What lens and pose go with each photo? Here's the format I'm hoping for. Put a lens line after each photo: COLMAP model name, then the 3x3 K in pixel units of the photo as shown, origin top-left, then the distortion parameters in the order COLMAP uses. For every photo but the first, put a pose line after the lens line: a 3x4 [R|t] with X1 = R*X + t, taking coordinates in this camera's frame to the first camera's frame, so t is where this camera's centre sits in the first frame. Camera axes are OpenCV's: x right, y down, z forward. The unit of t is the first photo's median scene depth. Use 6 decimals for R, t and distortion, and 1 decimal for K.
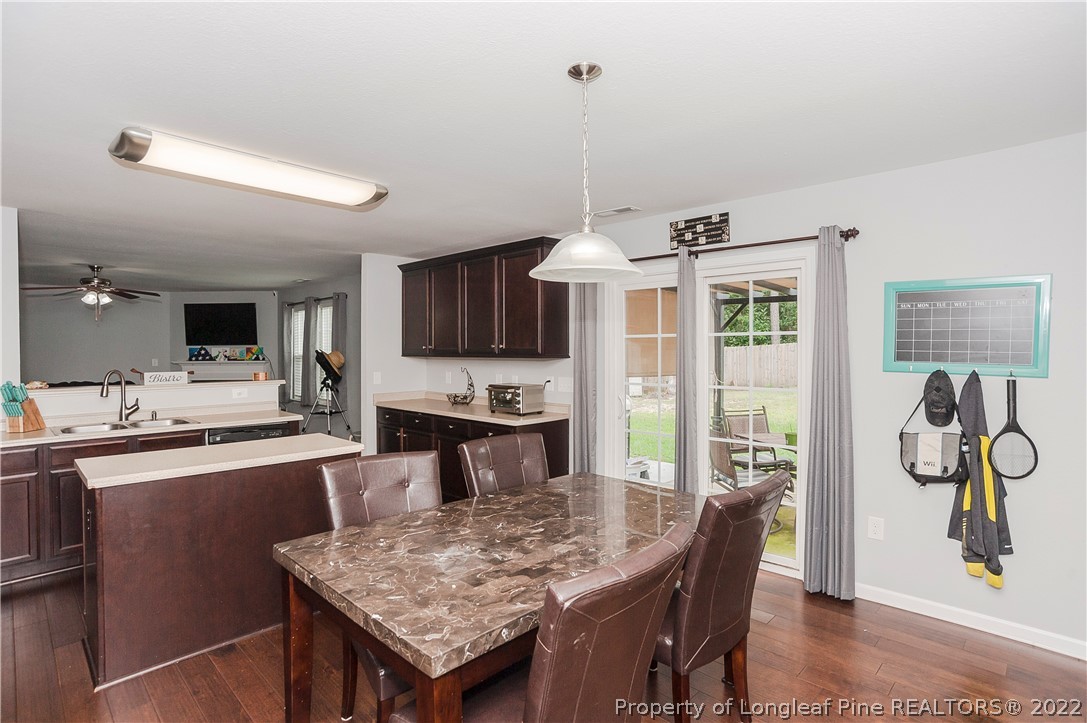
lens RADIAL K [[567.4, 0, 512.5], [0, 567.4, 358.6], [0, 0, 1]] dist [-0.003942, 0.000582]
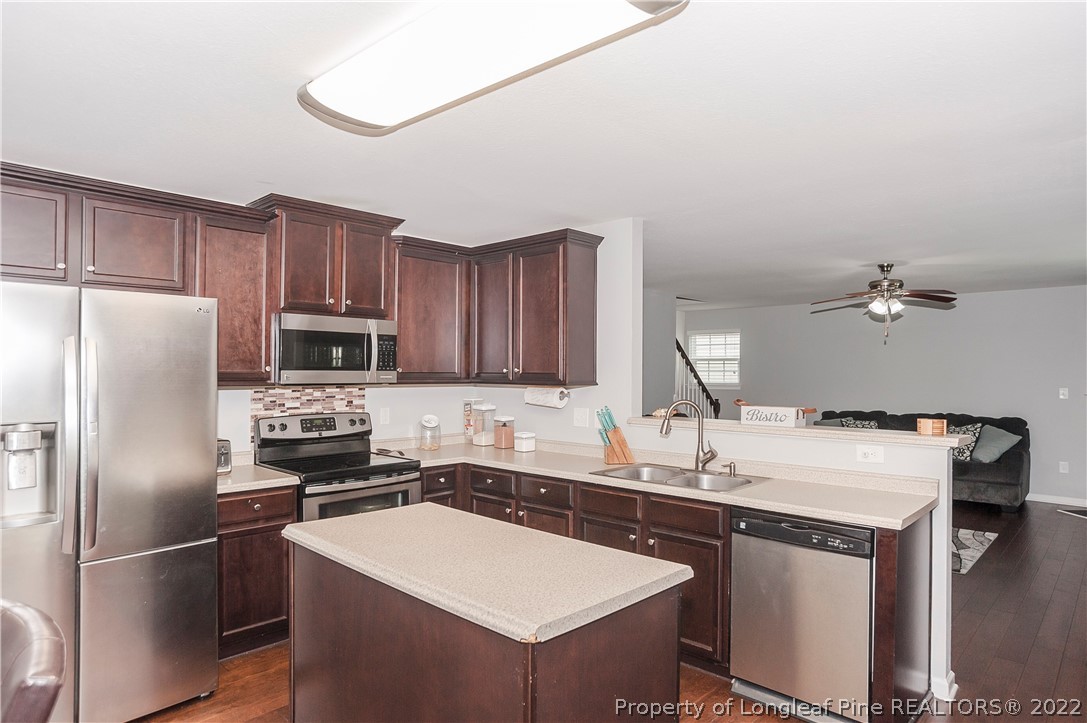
lens RADIAL K [[631.8, 0, 543.5], [0, 631.8, 361.5], [0, 0, 1]] dist [-0.045242, 0.001130]
pose [[0.074887, -0.004407, -0.997182, 0.078388], [-0.026854, 0.999619, -0.006434, -0.013225], [0.996830, 0.027260, 0.074740, 0.488141]]
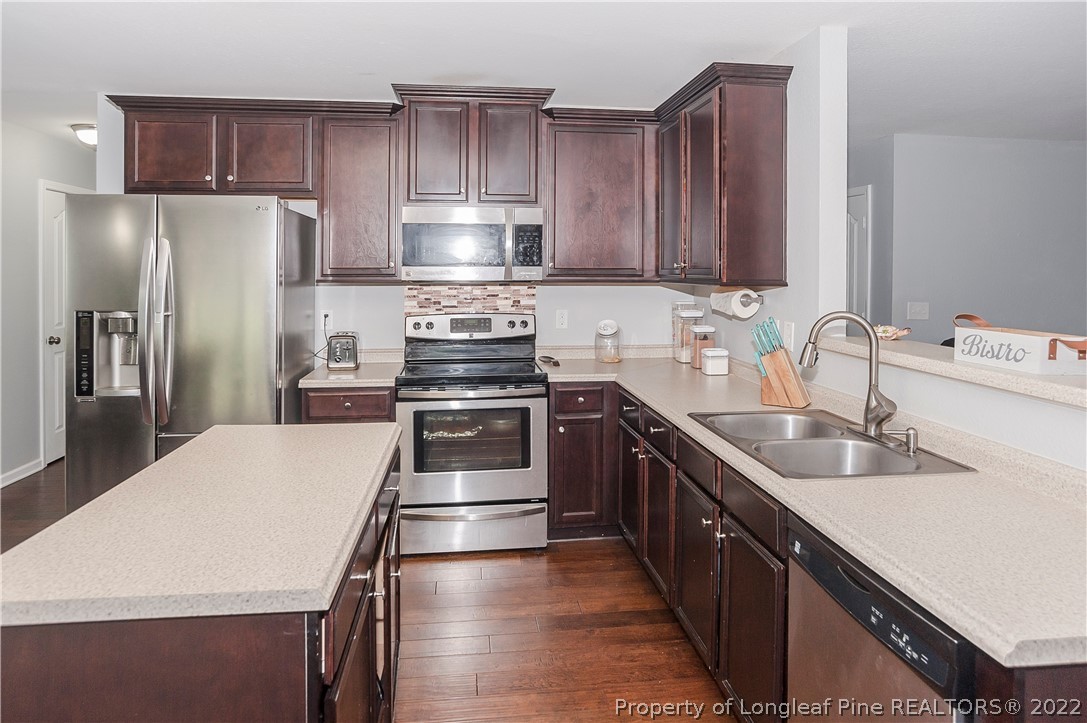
lens RADIAL K [[678.9, 0, 546.7], [0, 678.9, 272.5], [0, 0, 1]] dist [-0.021915, 0.000700]
pose [[-0.568188, 0.014506, -0.822771, -0.085639], [-0.012415, 0.999580, 0.026197, -0.014248], [0.822805, 0.025100, -0.567769, 0.723736]]
